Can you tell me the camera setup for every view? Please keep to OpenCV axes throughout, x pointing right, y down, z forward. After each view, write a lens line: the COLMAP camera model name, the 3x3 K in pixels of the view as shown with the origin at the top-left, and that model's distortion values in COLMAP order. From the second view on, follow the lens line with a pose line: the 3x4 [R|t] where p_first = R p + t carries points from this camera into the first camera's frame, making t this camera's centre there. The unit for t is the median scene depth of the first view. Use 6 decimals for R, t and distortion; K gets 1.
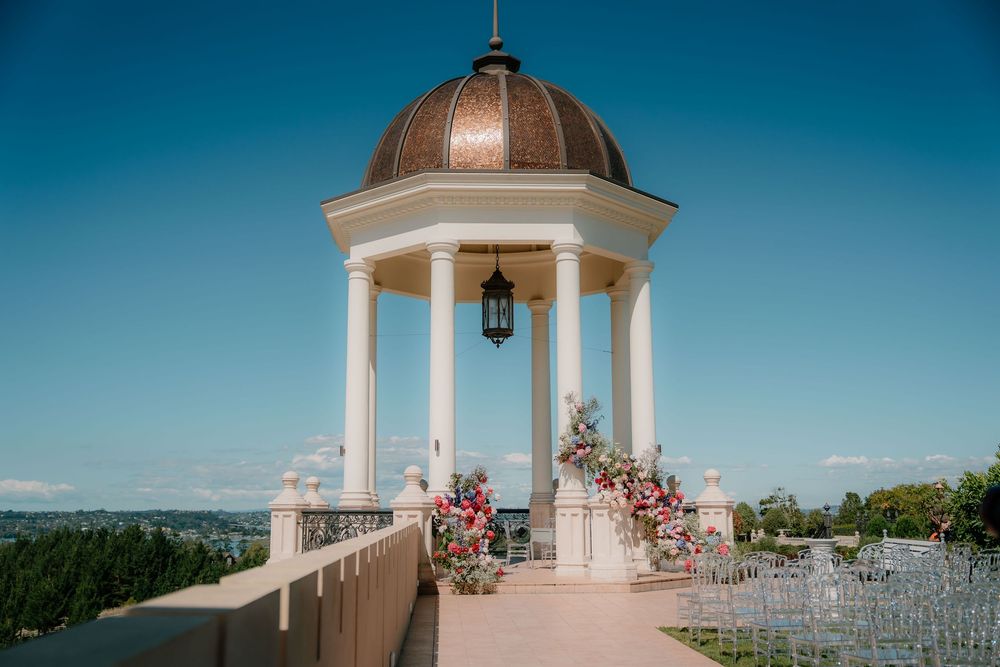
lens RADIAL K [[1051.4, 0, 498.8], [0, 1051.4, 336.1], [0, 0, 1]] dist [-0.016862, 0.000000]
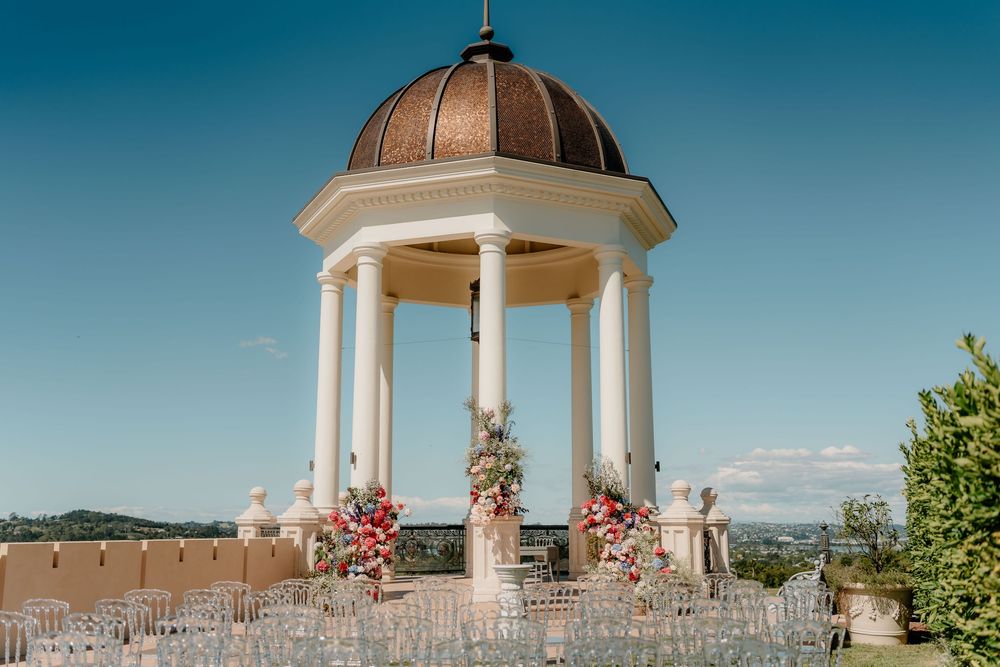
lens RADIAL K [[1026.3, 0, 508.6], [0, 1026.3, 327.0], [0, 0, 1]] dist [0.003827, 0.000000]
pose [[0.925475, -0.066865, -0.372862, 0.403716], [0.056907, 0.997669, -0.037663, 0.026898], [0.374511, 0.013638, 0.927122, 0.176593]]
